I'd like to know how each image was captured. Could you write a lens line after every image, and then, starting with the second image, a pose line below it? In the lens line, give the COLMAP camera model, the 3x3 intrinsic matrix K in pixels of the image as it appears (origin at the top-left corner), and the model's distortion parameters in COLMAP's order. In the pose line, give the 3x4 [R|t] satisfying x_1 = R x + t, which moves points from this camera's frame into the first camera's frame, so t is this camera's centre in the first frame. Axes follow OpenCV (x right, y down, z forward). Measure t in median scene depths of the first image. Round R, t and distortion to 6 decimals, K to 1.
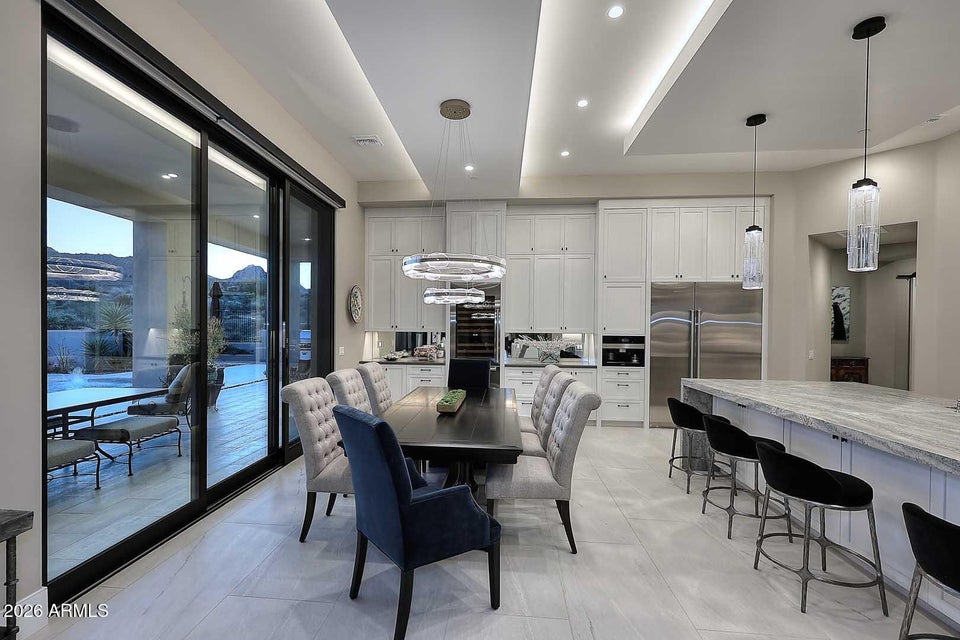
lens RADIAL K [[404.7, 0, 471.9], [0, 404.7, 331.6], [0, 0, 1]] dist [0.005443, 0.000133]
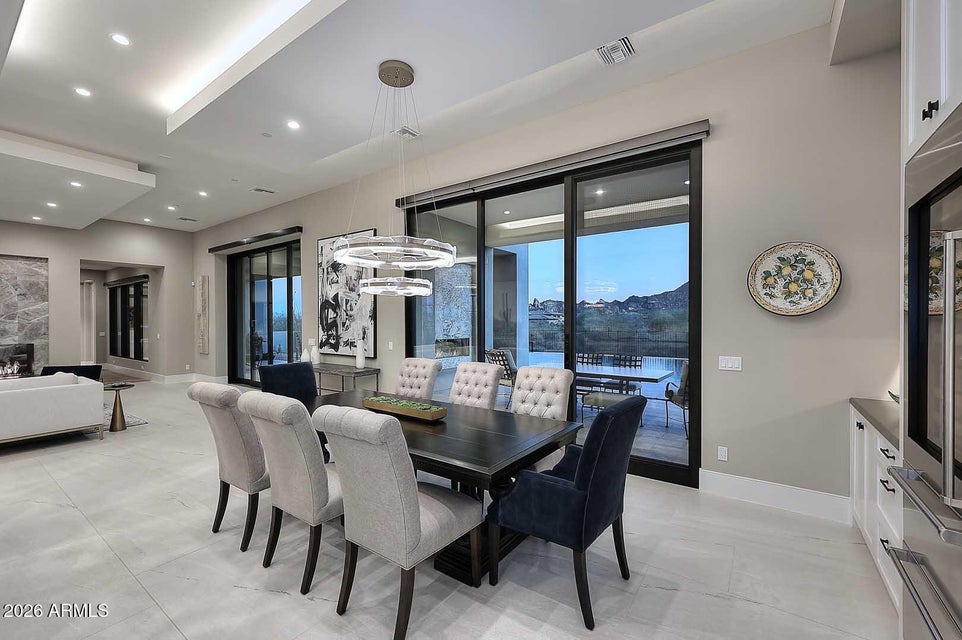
lens RADIAL K [[405.5, 0, 484.4], [0, 405.5, 315.9], [0, 0, 1]] dist [0.005443, 0.000133]
pose [[-0.515014, -0.014950, -0.857051, 0.435554], [-0.011074, 0.999880, -0.010787, -0.007760], [0.857110, 0.003936, -0.515118, 1.144544]]
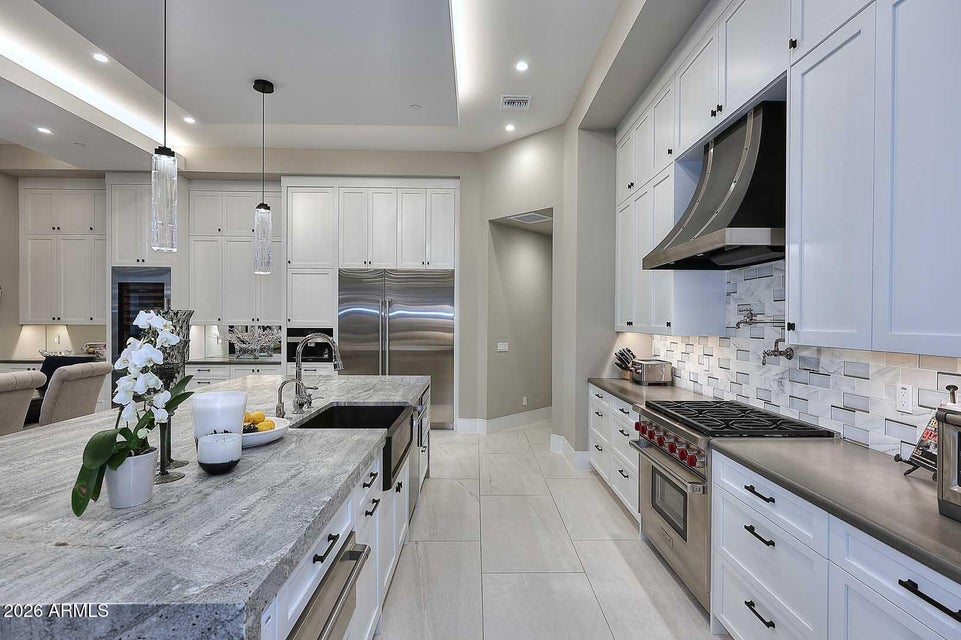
lens RADIAL K [[456.1, 0, 487.5], [0, 456.1, 322.5], [0, 0, 1]] dist [-0.009186, -0.000343]
pose [[0.992336, -0.005202, 0.123459, 0.808931], [0.005955, 0.999966, -0.005734, 0.008221], [-0.123424, 0.006425, 0.992333, -0.061251]]
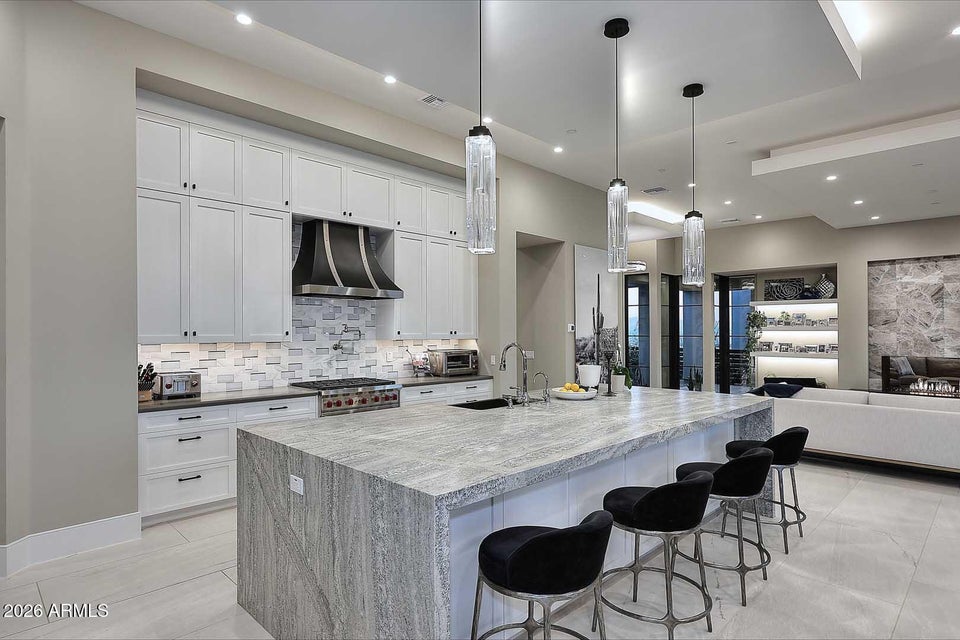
lens RADIAL K [[520.0, 0, 473.1], [0, 520.0, 331.3], [0, 0, 1]] dist [-0.003435, -0.002146]
pose [[-0.761813, -0.013689, 0.647652, 0.213301], [-0.000519, 0.999789, 0.020522, -0.017215], [-0.647796, 0.015297, -0.761660, 1.124695]]
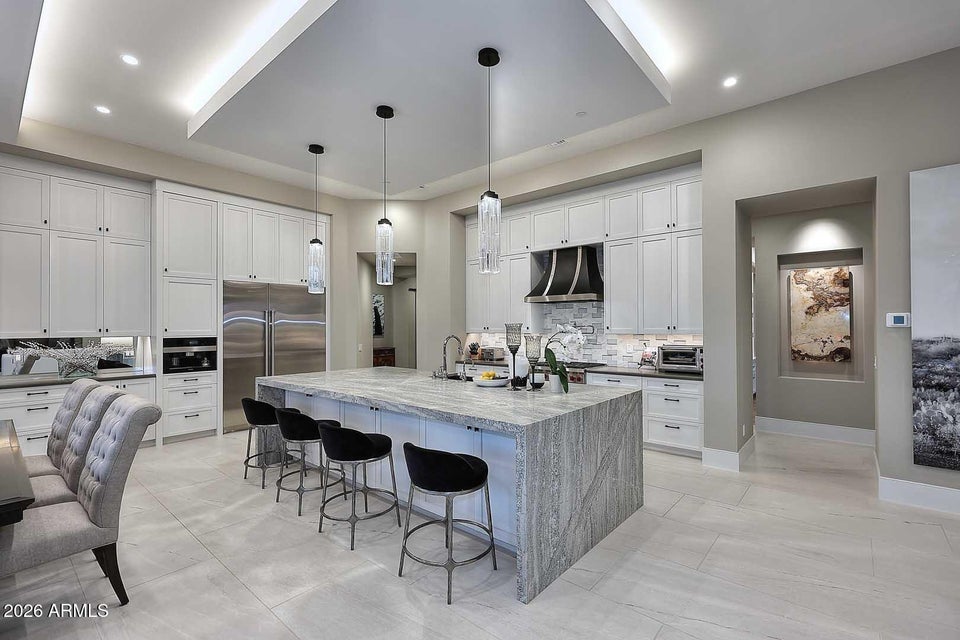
lens RADIAL K [[423.8, 0, 480.7], [0, 423.8, 321.4], [0, 0, 1]] dist [-0.001616, 0.000687]
pose [[0.578430, -0.003029, 0.815726, -0.022539], [0.022025, 0.999687, -0.011905, 0.000068], [-0.815435, 0.024853, 0.578315, -0.078594]]
